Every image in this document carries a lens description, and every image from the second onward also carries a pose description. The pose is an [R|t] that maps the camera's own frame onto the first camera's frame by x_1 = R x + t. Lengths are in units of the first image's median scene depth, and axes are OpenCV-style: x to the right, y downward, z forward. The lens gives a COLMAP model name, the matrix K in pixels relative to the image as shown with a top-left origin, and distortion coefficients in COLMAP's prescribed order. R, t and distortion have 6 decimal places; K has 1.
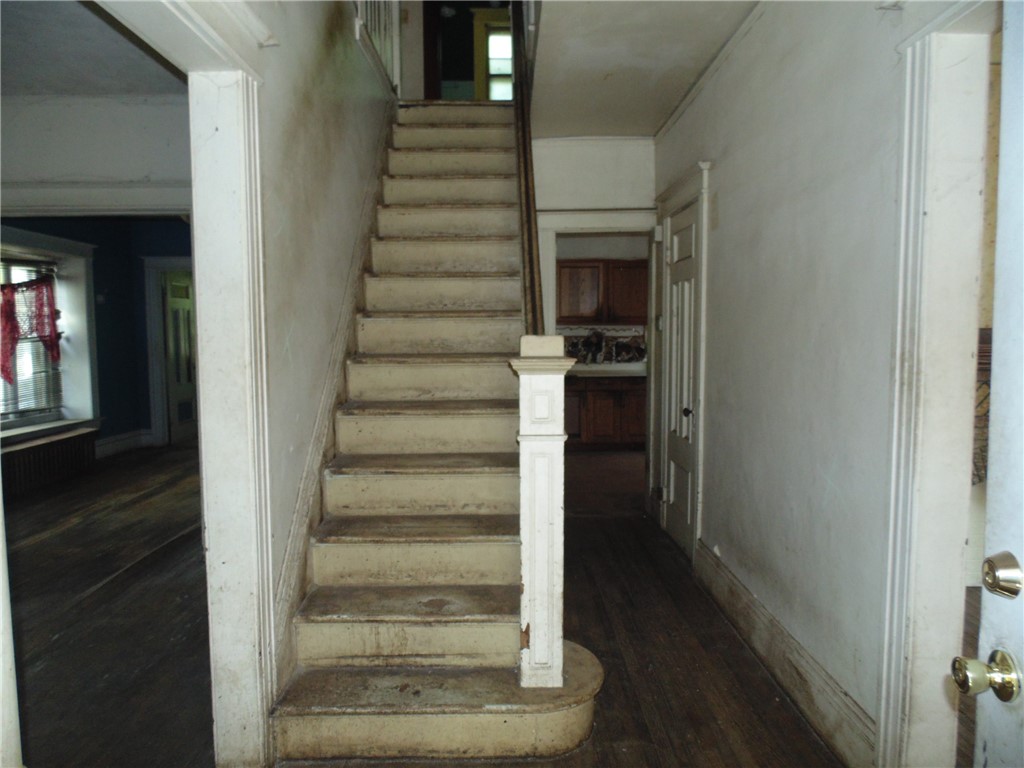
lens RADIAL K [[687.2, 0, 519.9], [0, 687.2, 383.7], [0, 0, 1]] dist [-0.008070, -0.005016]
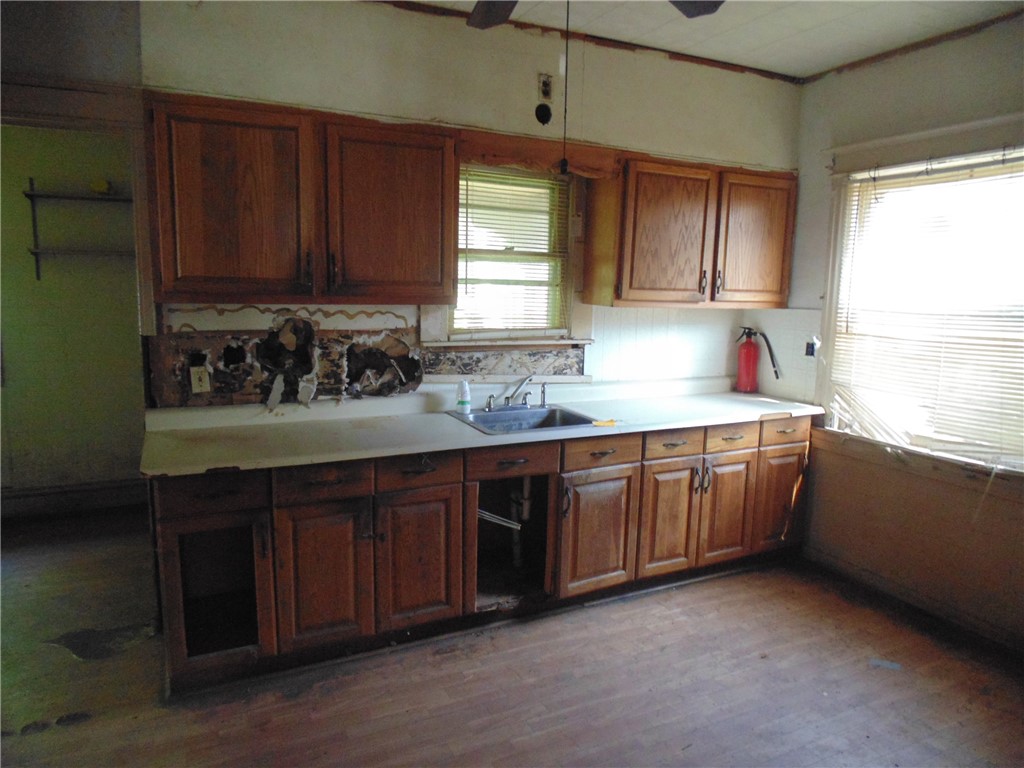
lens RADIAL K [[687.2, 0, 519.9], [0, 687.2, 383.4], [0, 0, 1]] dist [-0.008070, -0.005016]
pose [[0.905806, -0.040822, 0.421721, 0.071851], [0.009800, 0.997100, 0.075470, -0.076316], [-0.423579, -0.064228, 0.903579, 0.690071]]
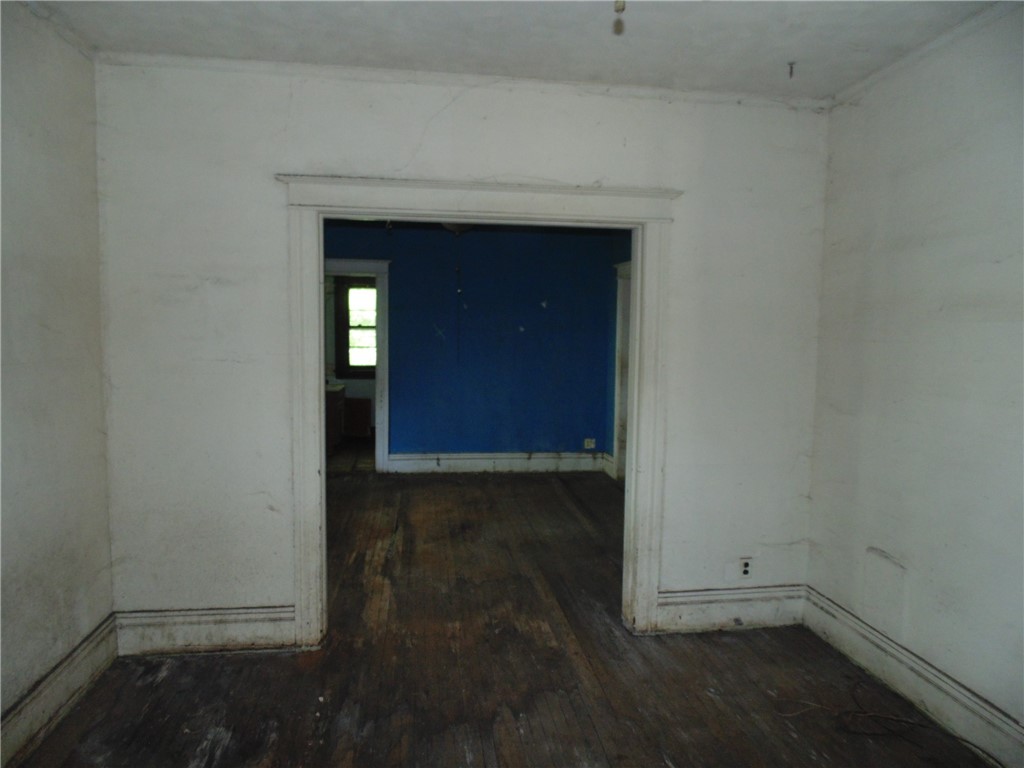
lens RADIAL K [[687.2, 0, 509.0], [0, 687.2, 380.8], [0, 0, 1]] dist [-0.008070, -0.005016]
pose [[0.993215, 0.005947, 0.116143, -0.418895], [-0.006085, 0.999981, 0.000831, -0.033721], [-0.116136, -0.001532, 0.993232, 0.101715]]
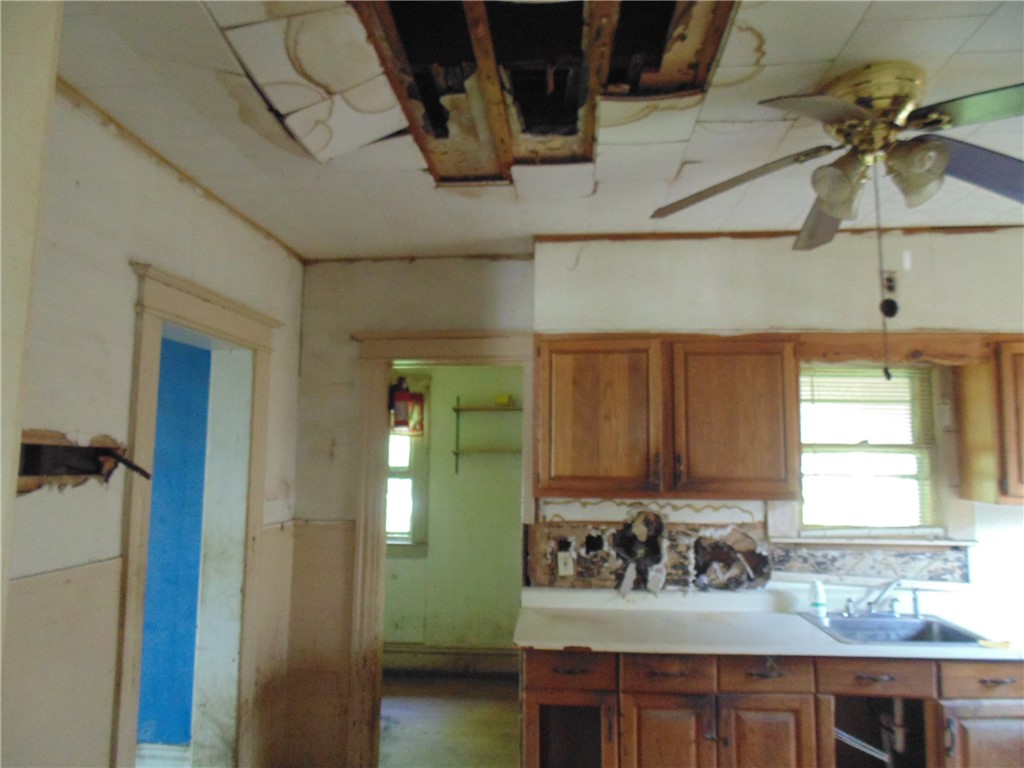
lens RADIAL K [[687.2, 0, 516.6], [0, 687.2, 381.6], [0, 0, 1]] dist [-0.008070, -0.005016]
pose [[0.996283, 0.000405, -0.086137, 0.078535], [-0.016915, 0.981440, -0.191024, -0.081514], [0.084461, 0.191771, 0.977799, 0.653601]]
